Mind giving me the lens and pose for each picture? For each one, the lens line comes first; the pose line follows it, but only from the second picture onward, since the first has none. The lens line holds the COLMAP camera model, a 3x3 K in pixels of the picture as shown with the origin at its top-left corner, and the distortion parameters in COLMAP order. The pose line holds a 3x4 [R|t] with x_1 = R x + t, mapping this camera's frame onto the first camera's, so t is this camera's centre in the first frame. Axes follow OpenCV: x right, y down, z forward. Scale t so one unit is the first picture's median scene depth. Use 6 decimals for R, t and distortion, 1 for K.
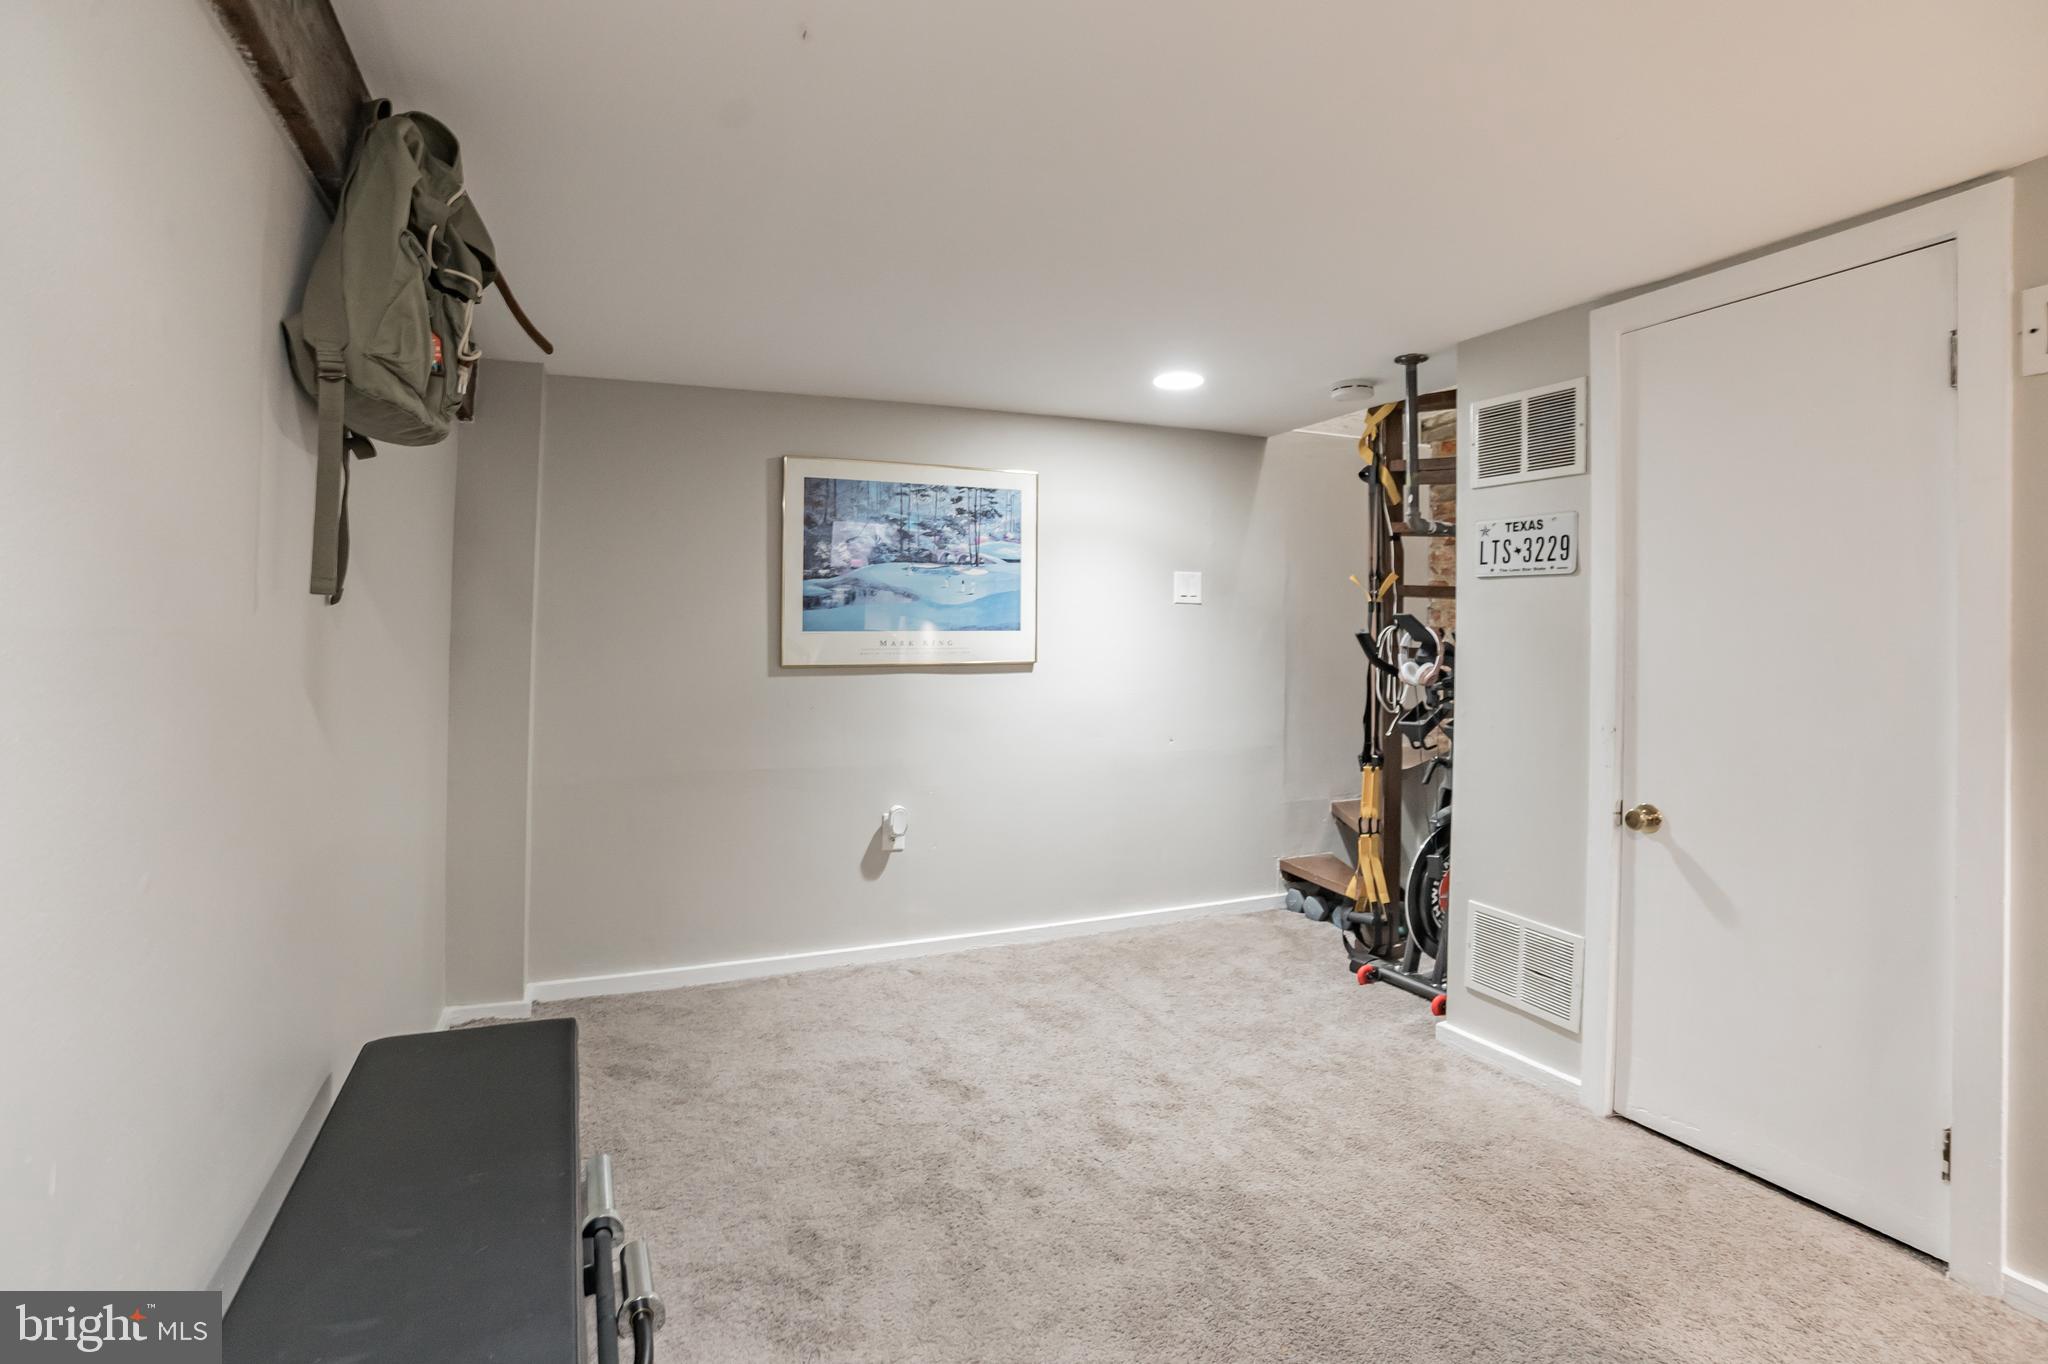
lens RADIAL K [[920.6, 0, 1052.8], [0, 920.6, 655.6], [0, 0, 1]] dist [-0.058215, 0.026910]
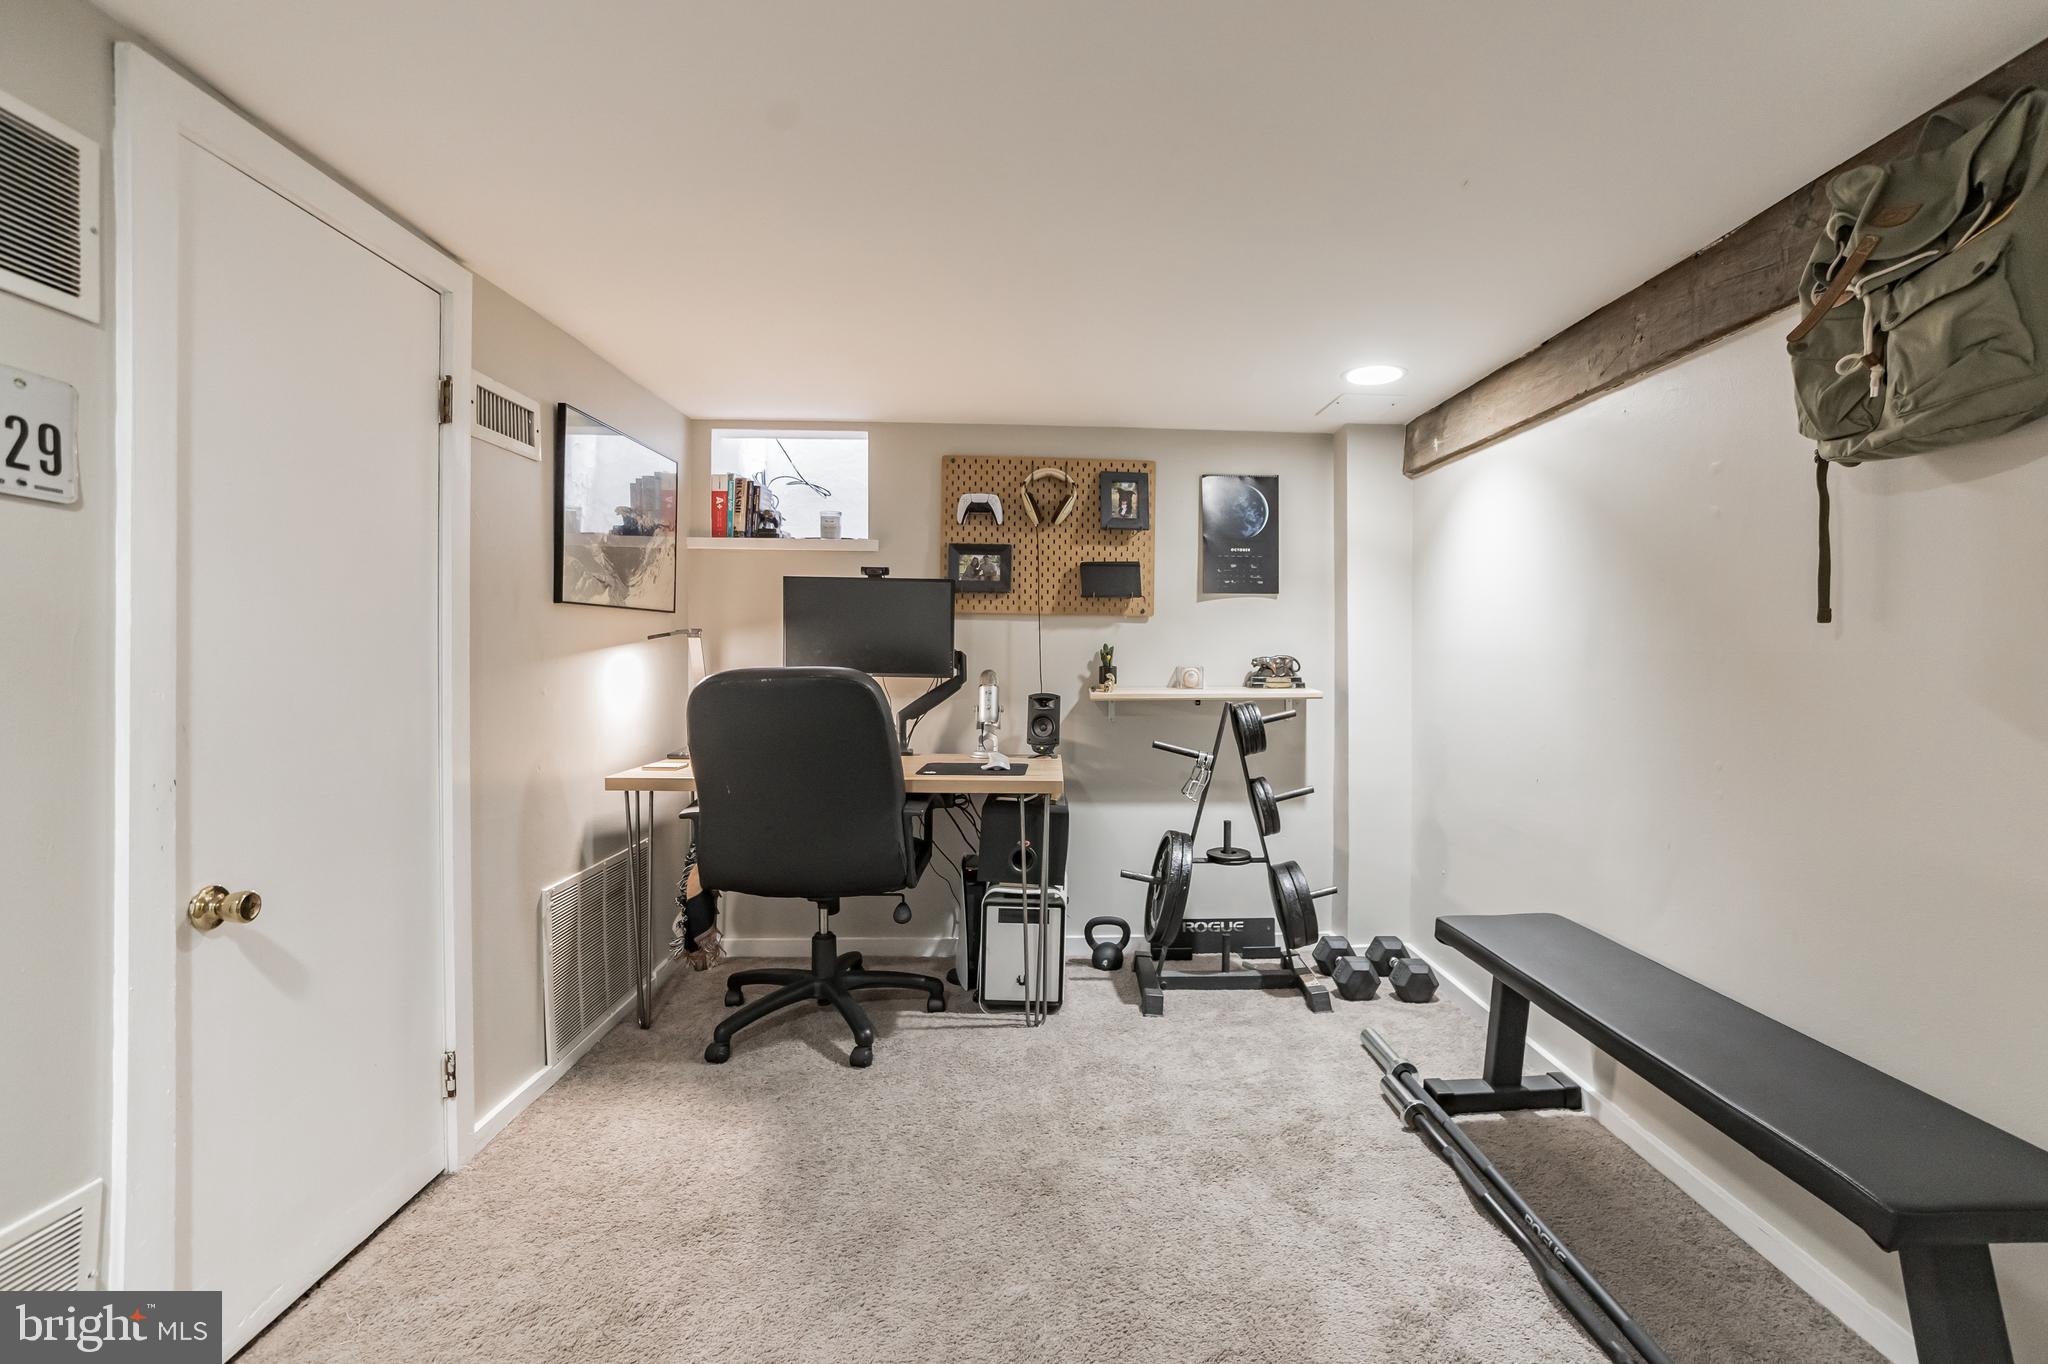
lens RADIAL K [[920.6, 0, 1052.8], [0, 920.6, 655.6], [0, 0, 1]] dist [-0.058215, 0.026910]
pose [[-0.899262, -0.019209, 0.436988, -0.154735], [-0.009337, 0.999651, 0.024729, -0.021731], [-0.437310, 0.018158, -0.899127, 1.188345]]
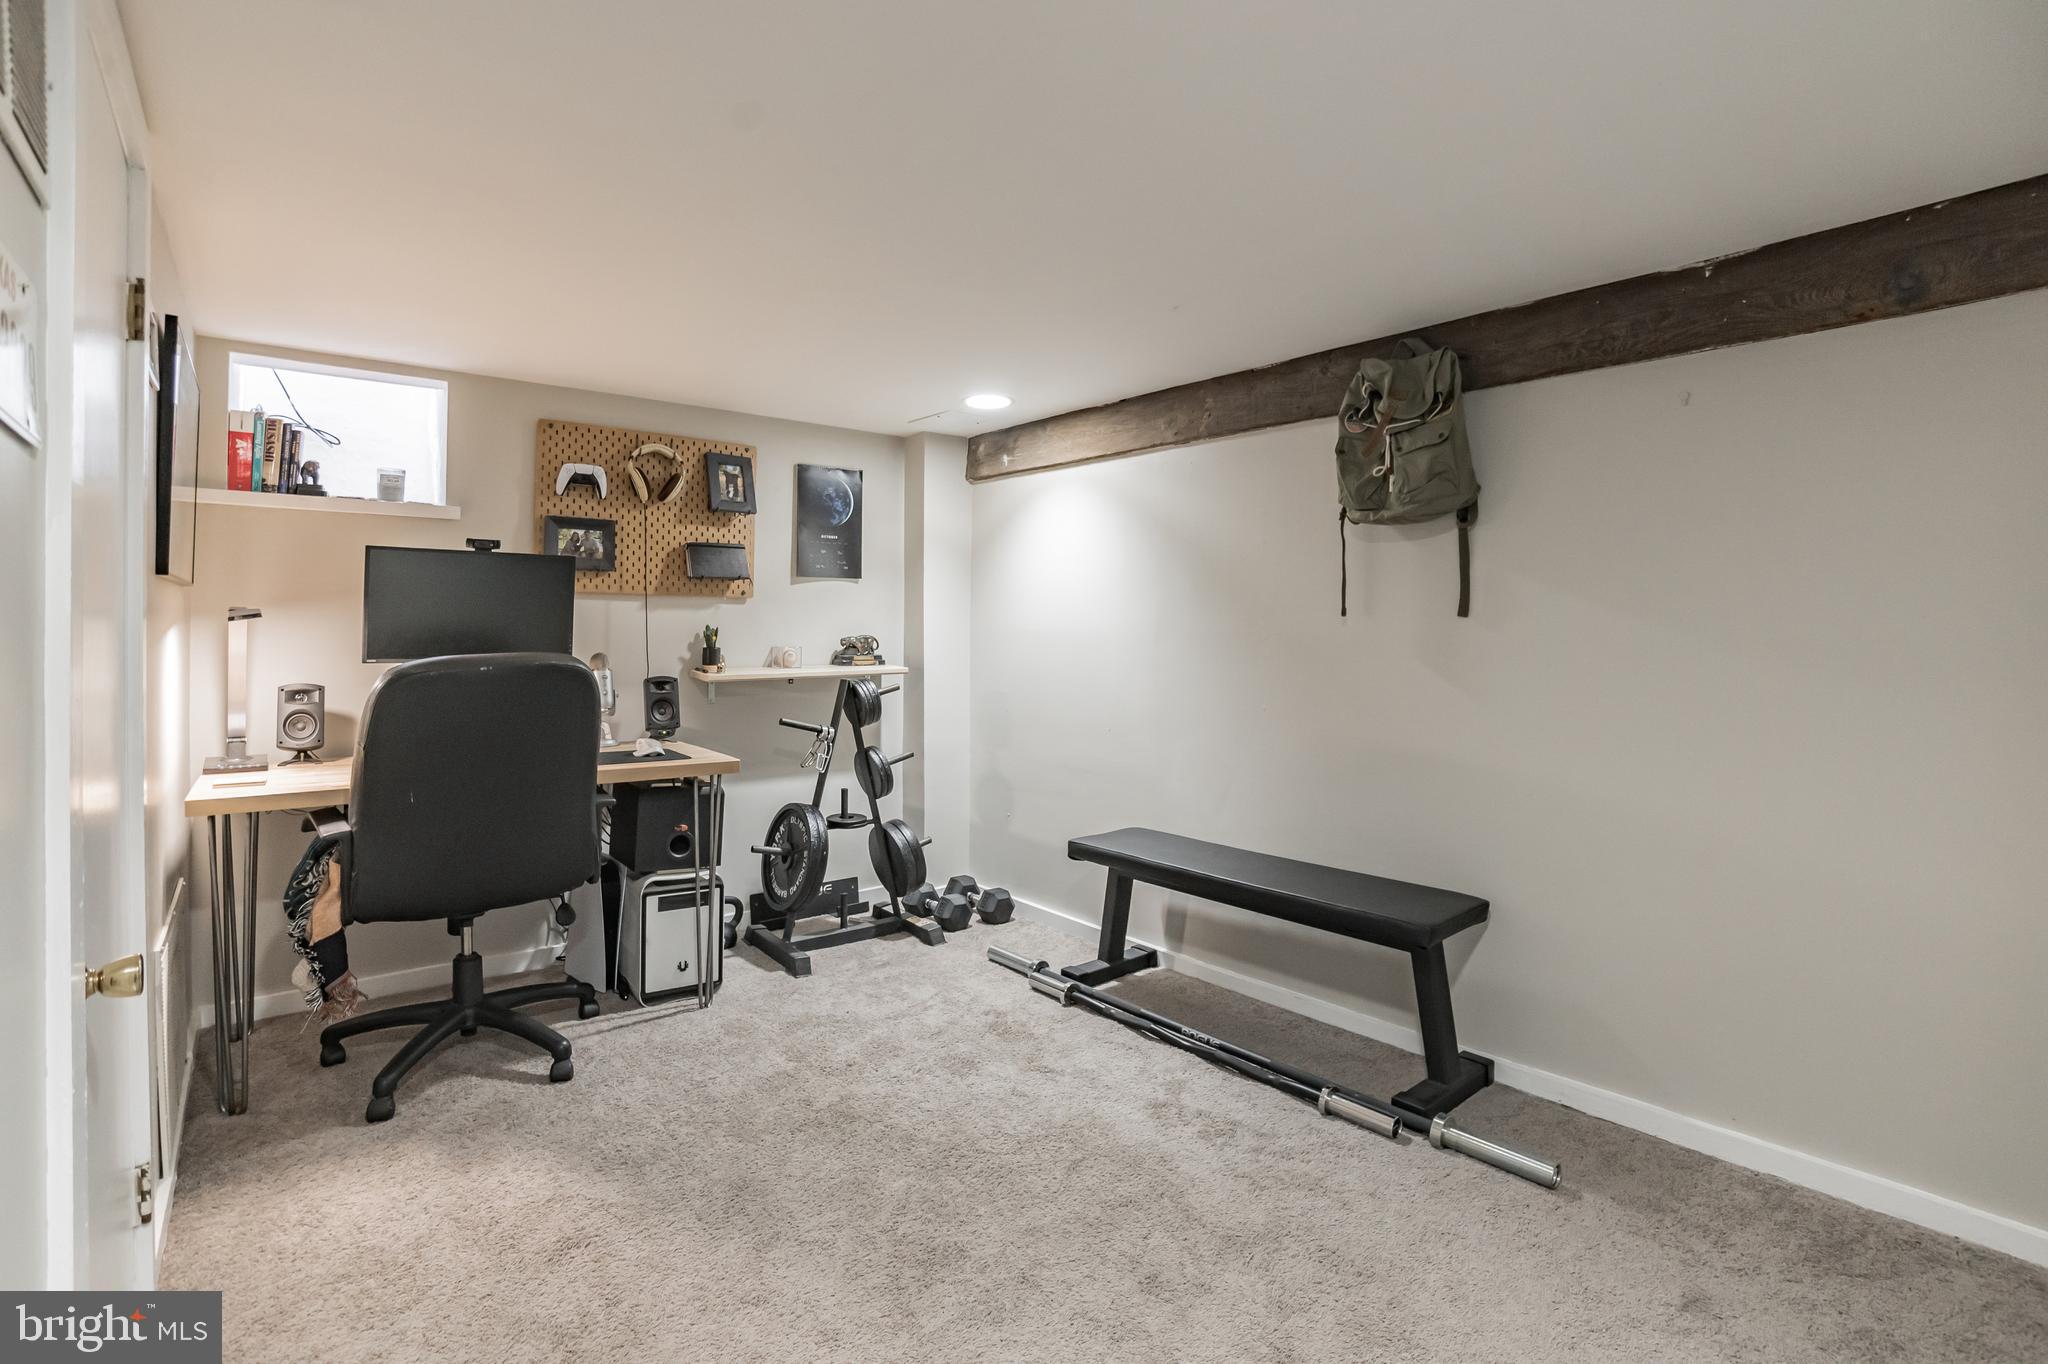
lens RADIAL K [[1002.0, 0, 963.0], [0, 1002.0, 626.3], [0, 0, 1]] dist [-0.095761, 0.037863]
pose [[-0.985797, -0.015192, -0.167254, 0.244520], [-0.017473, 0.999773, 0.012174, -0.028587], [0.167031, 0.014924, -0.985839, 1.440067]]
